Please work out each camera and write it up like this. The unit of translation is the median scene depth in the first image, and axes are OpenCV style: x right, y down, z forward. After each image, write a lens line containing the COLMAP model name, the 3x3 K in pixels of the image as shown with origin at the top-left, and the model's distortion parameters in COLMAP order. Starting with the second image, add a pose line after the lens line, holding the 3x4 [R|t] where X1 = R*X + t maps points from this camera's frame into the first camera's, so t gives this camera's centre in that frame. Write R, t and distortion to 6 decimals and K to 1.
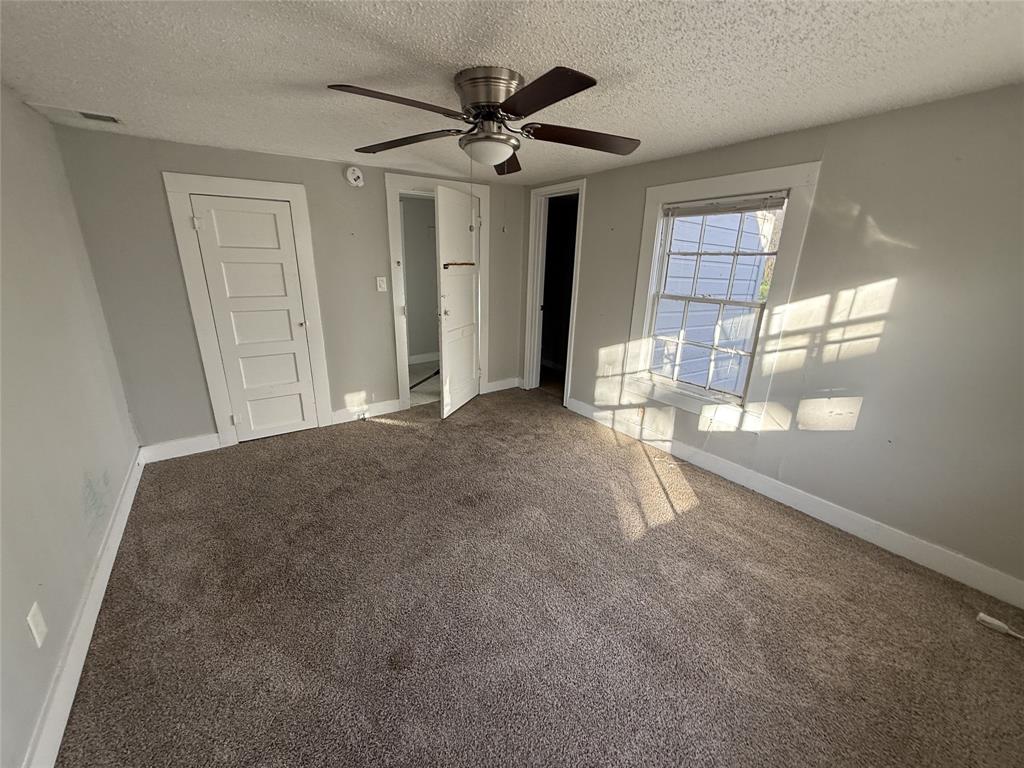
lens RADIAL K [[405.3, 0, 513.9], [0, 405.3, 388.1], [0, 0, 1]] dist [-0.002569, 0.000216]
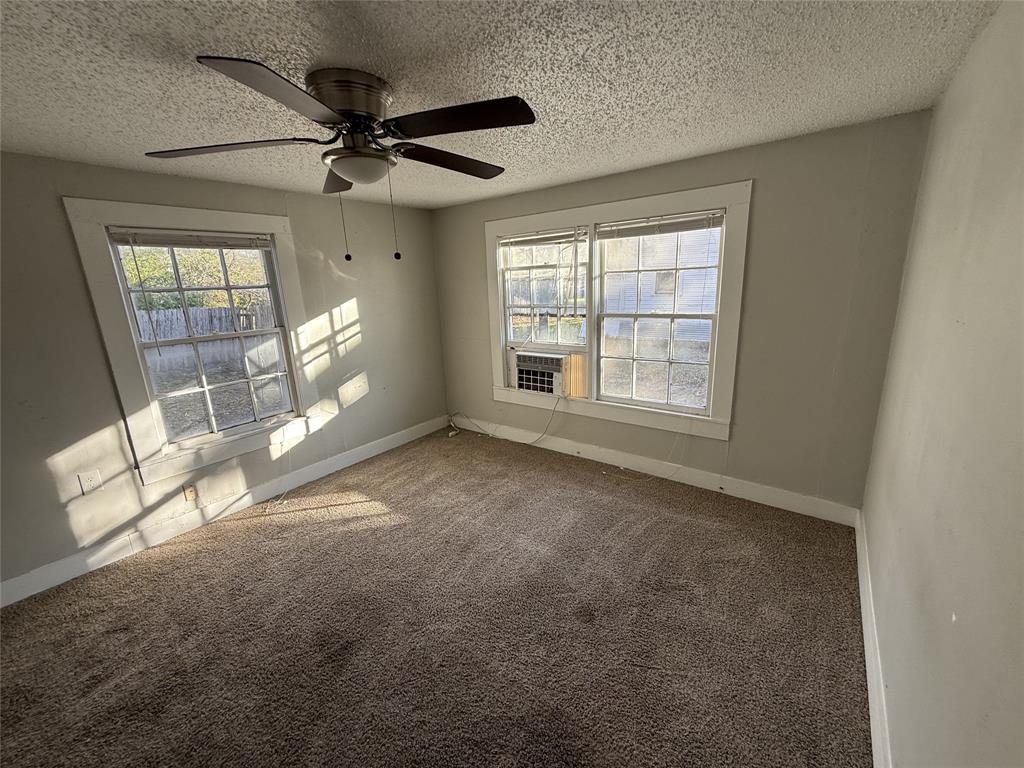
lens RADIAL K [[405.3, 0, 510.8], [0, 405.3, 385.8], [0, 0, 1]] dist [-0.002569, 0.000216]
pose [[-0.300399, -0.243147, 0.922302, -0.683735], [0.324247, 0.883342, 0.338485, -0.237121], [-0.897009, 0.400733, -0.186515, 0.677222]]
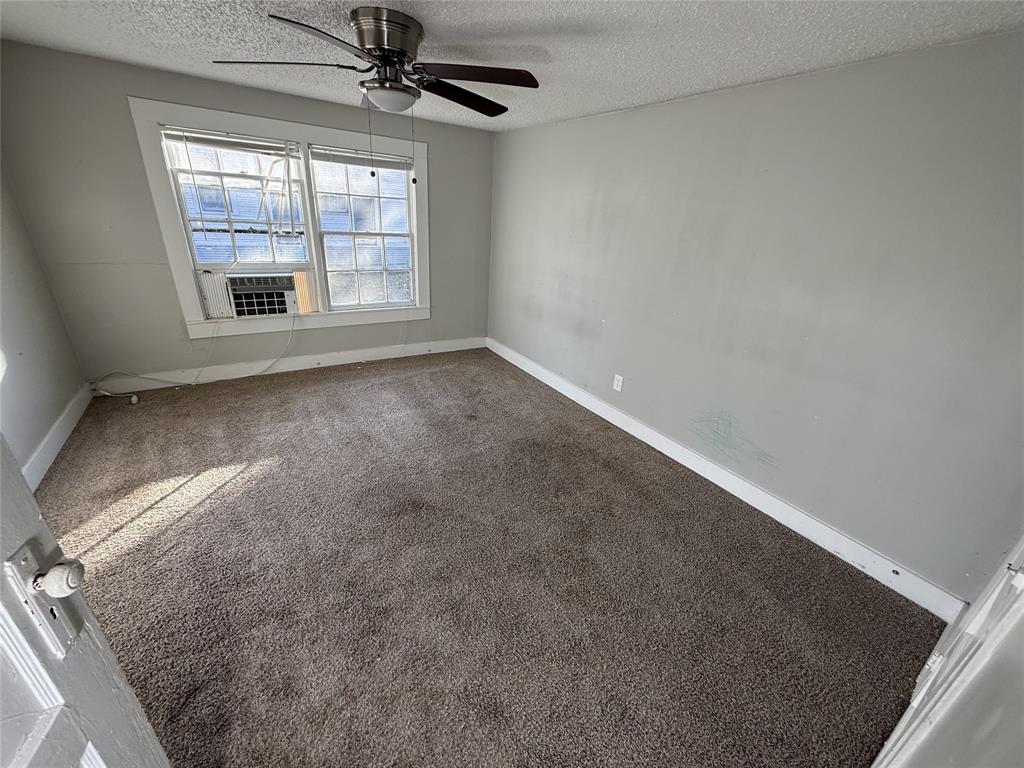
lens RADIAL K [[405.3, 0, 514.9], [0, 405.3, 385.3], [0, 0, 1]] dist [-0.002569, 0.000216]
pose [[-0.994906, -0.100784, -0.002150, -0.287076], [-0.077036, 0.746376, 0.661051, -0.487883], [-0.065019, 0.657850, -0.750338, 1.427474]]
